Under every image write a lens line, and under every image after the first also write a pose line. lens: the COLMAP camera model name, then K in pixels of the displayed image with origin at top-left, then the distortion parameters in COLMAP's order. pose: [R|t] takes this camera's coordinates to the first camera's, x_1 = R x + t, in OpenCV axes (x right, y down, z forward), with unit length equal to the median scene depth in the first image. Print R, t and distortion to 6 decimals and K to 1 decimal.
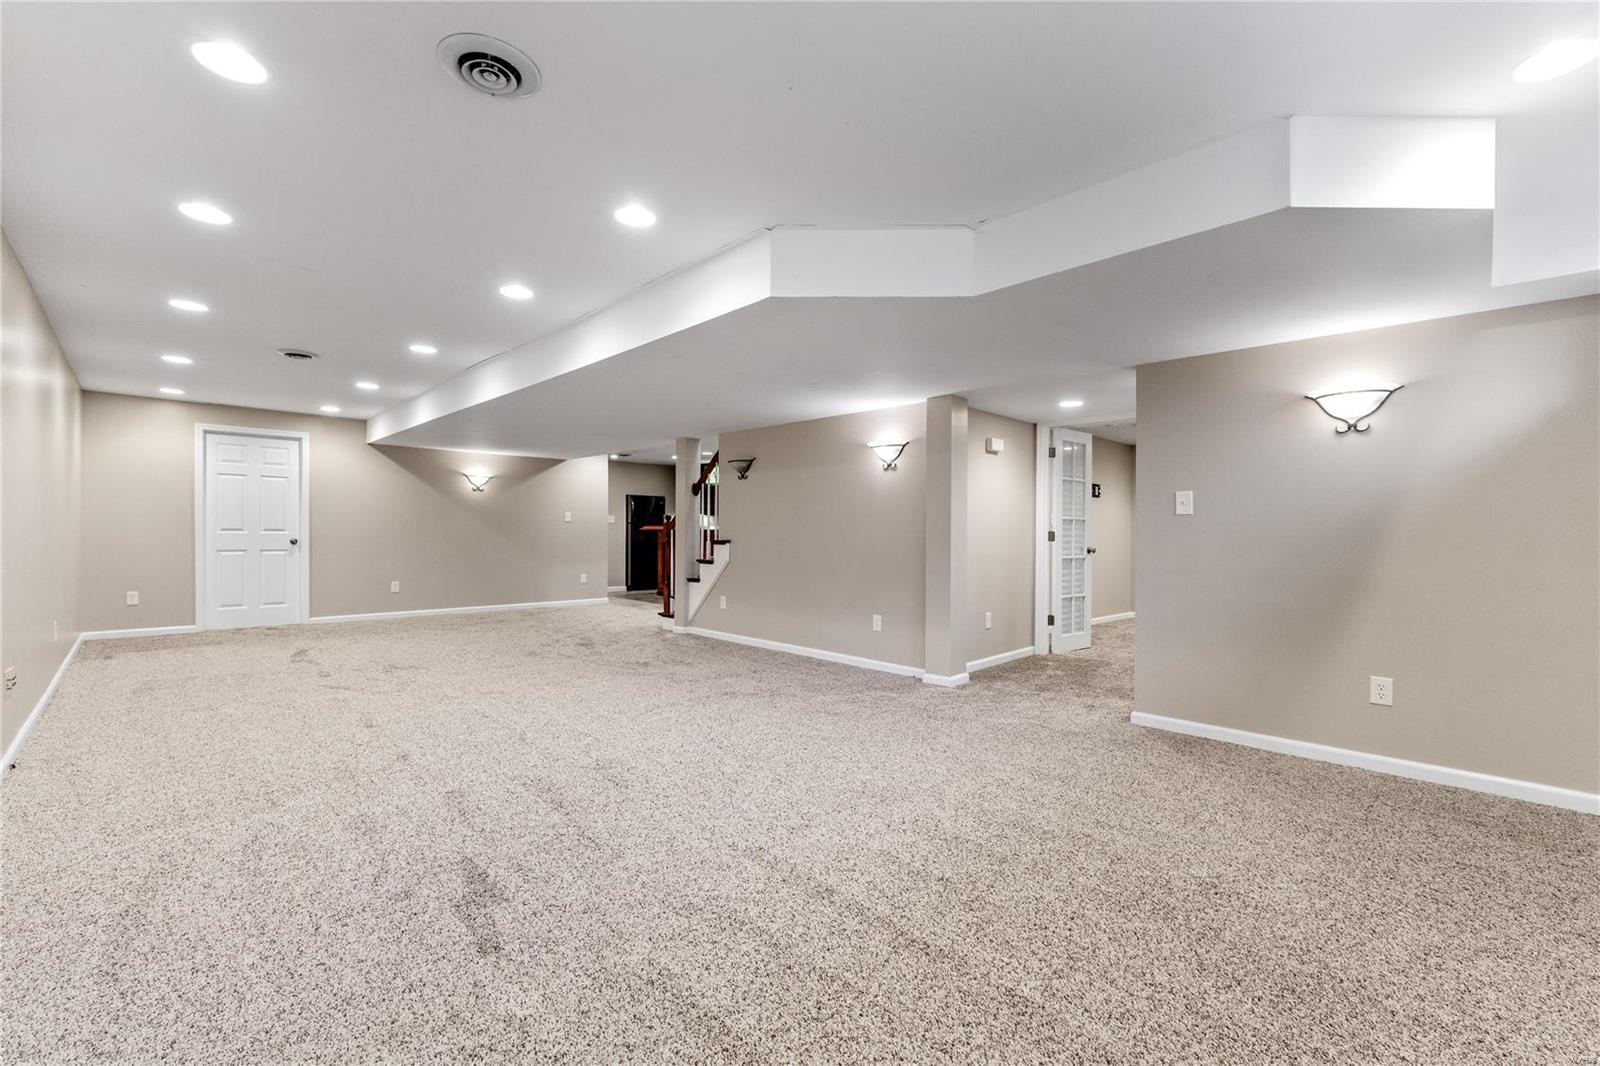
lens RADIAL K [[671.4, 0, 796.2], [0, 671.4, 535.0], [0, 0, 1]] dist [-0.002847, -0.000675]
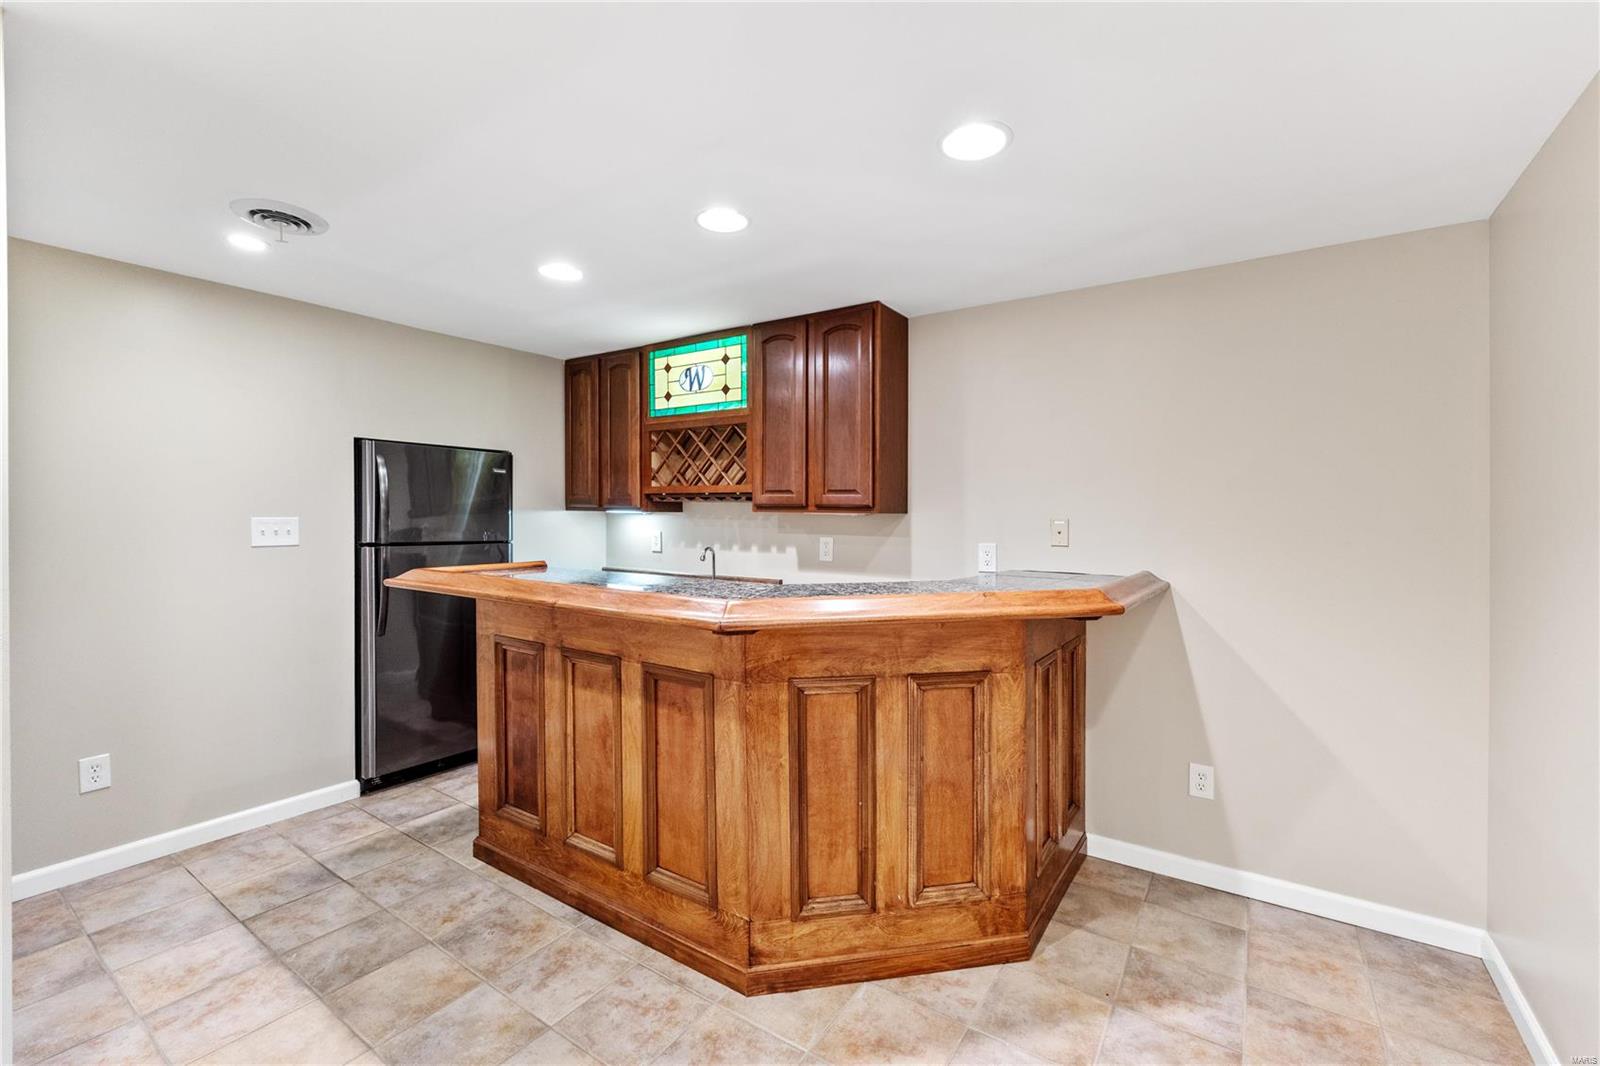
lens RADIAL K [[671.4, 0, 801.4], [0, 671.4, 527.7], [0, 0, 1]] dist [-0.002847, -0.000675]
pose [[0.980483, 0.007375, 0.196465, -0.133487], [-0.008540, 0.999951, 0.005081, -0.027163], [-0.196418, -0.006659, 0.980498, 0.704879]]
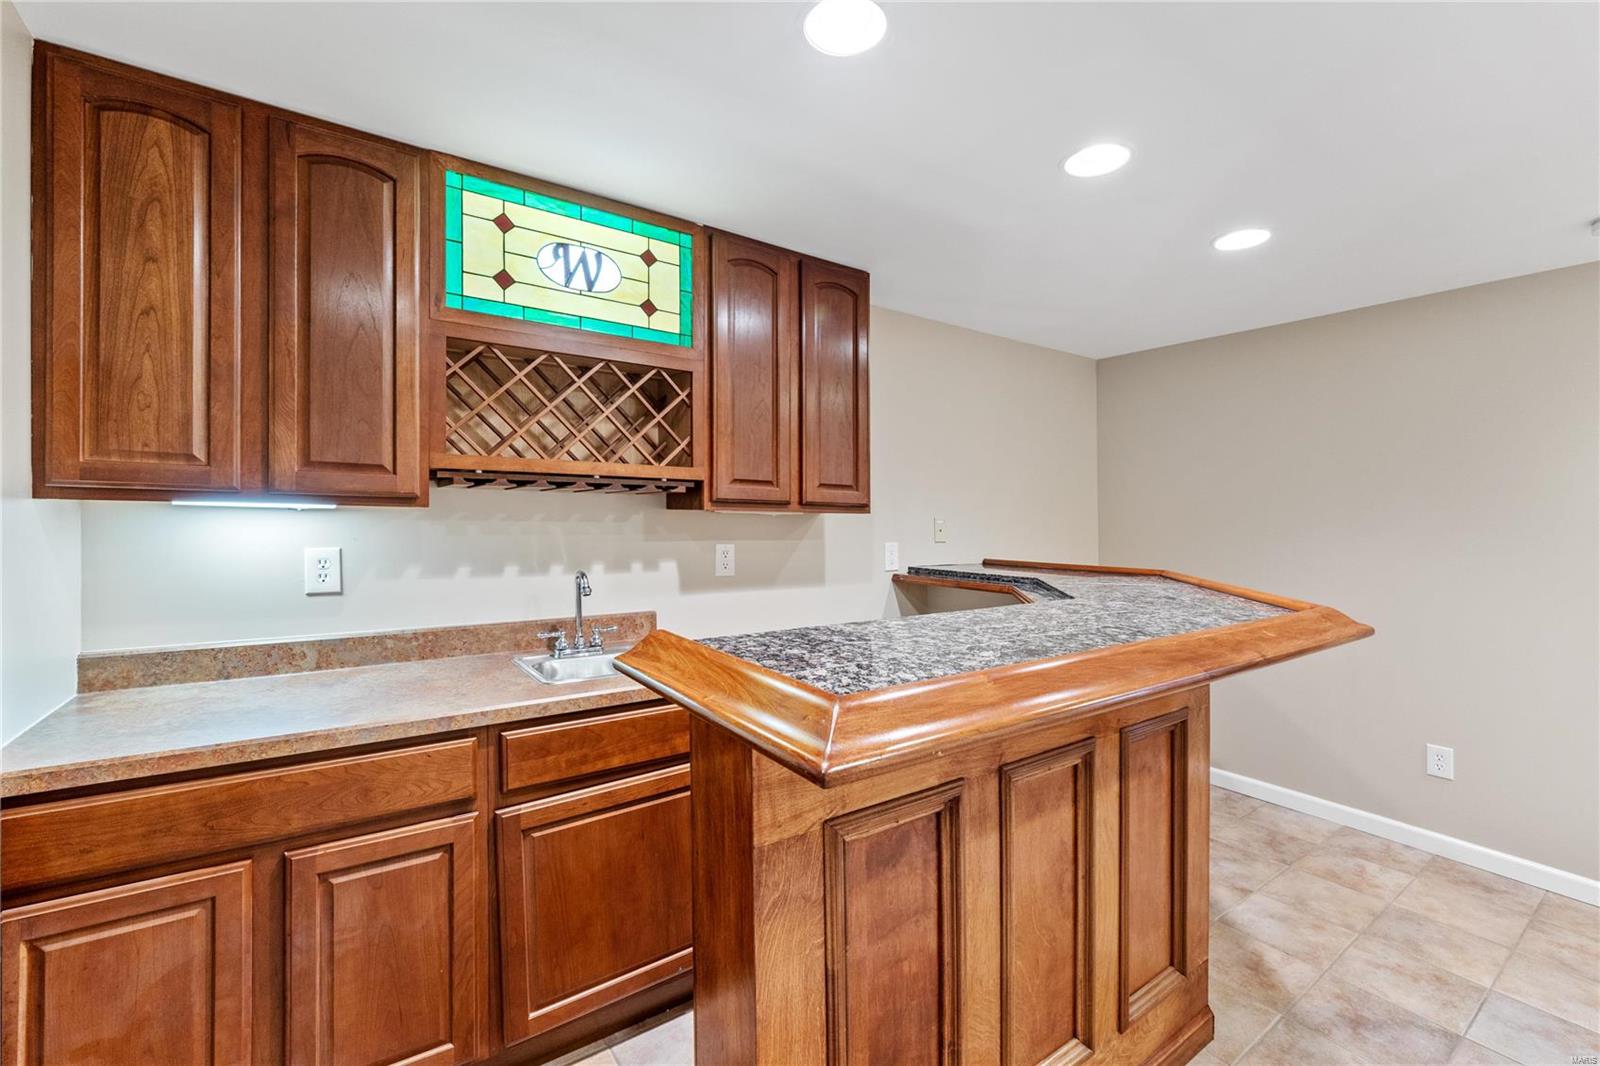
lens RADIAL K [[671.4, 0, 796.3], [0, 671.4, 518.9], [0, 0, 1]] dist [-0.002847, -0.000675]
pose [[0.177857, -0.001064, 0.984056, -0.275567], [0.000613, 0.999999, 0.000970, -0.029996], [-0.984056, 0.000430, 0.177857, 0.926945]]
